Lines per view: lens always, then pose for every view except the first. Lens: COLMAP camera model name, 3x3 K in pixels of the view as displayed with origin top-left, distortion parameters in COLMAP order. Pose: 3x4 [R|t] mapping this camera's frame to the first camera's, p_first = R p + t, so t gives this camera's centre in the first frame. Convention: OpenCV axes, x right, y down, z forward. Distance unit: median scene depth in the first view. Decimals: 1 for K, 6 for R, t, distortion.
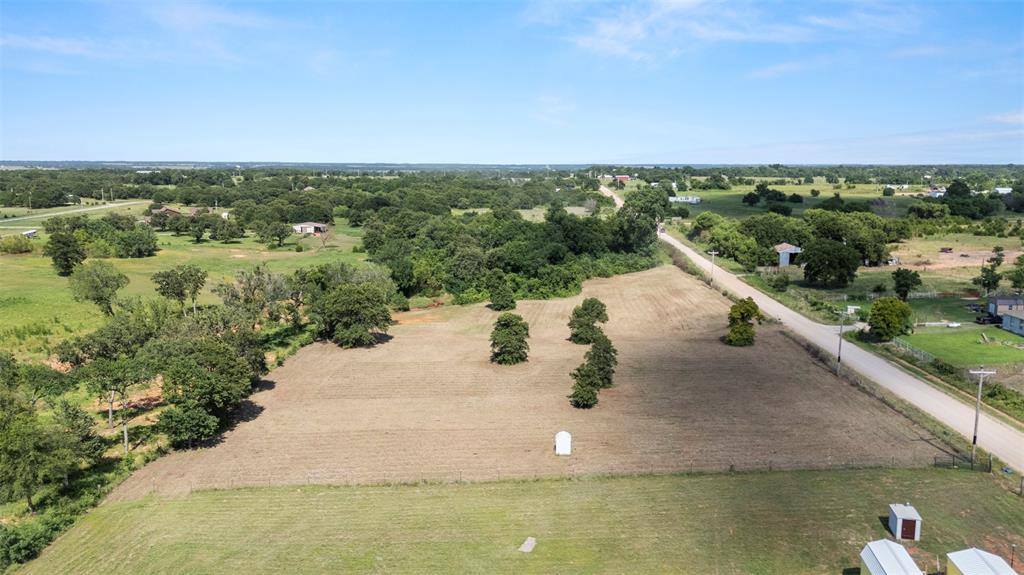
lens RADIAL K [[781.0, 0, 512.0], [0, 781.0, 287.5], [0, 0, 1]] dist [0.040727, -0.008222]
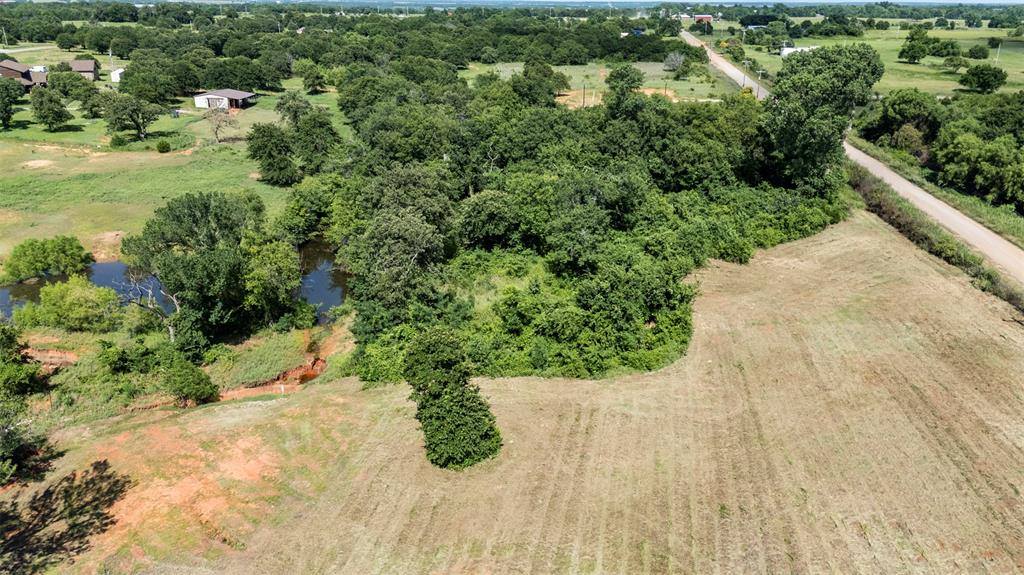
lens RADIAL K [[784.3, 0, 512.0], [0, 784.3, 287.5], [0, 0, 1]] dist [0.023974, -0.002024]
pose [[0.997460, 0.030637, -0.064300, 0.018085], [-0.017791, 0.981317, 0.191572, -0.063103], [0.068968, -0.189941, 0.979370, 0.442547]]
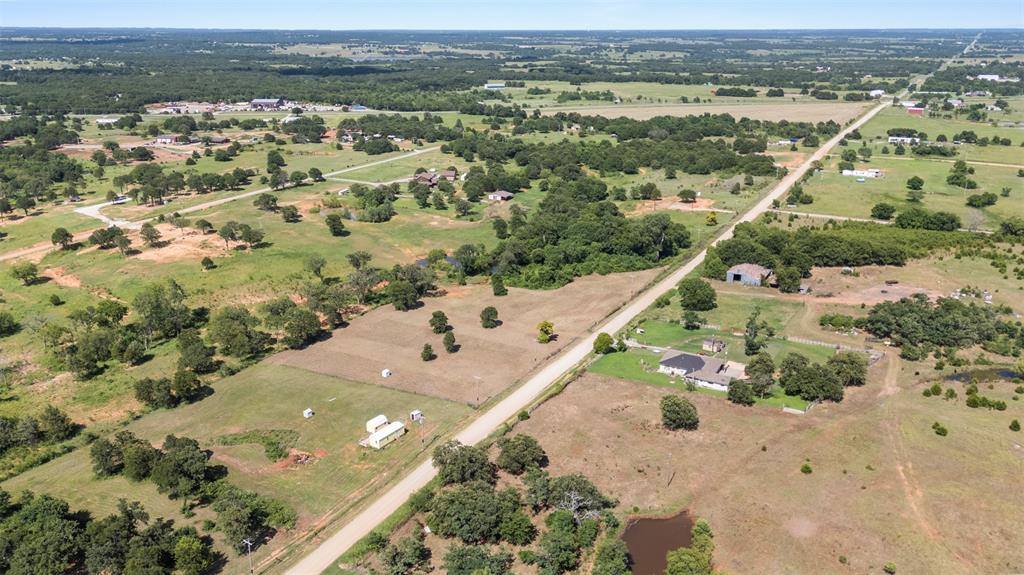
lens RADIAL K [[781.0, 0, 512.0], [0, 781.0, 287.5], [0, 0, 1]] dist [0.040727, -0.008222]
pose [[0.888927, 0.149013, -0.433134, 0.520086], [-0.077998, 0.981037, 0.177433, -0.203592], [0.451360, -0.123941, 0.883693, -0.402285]]
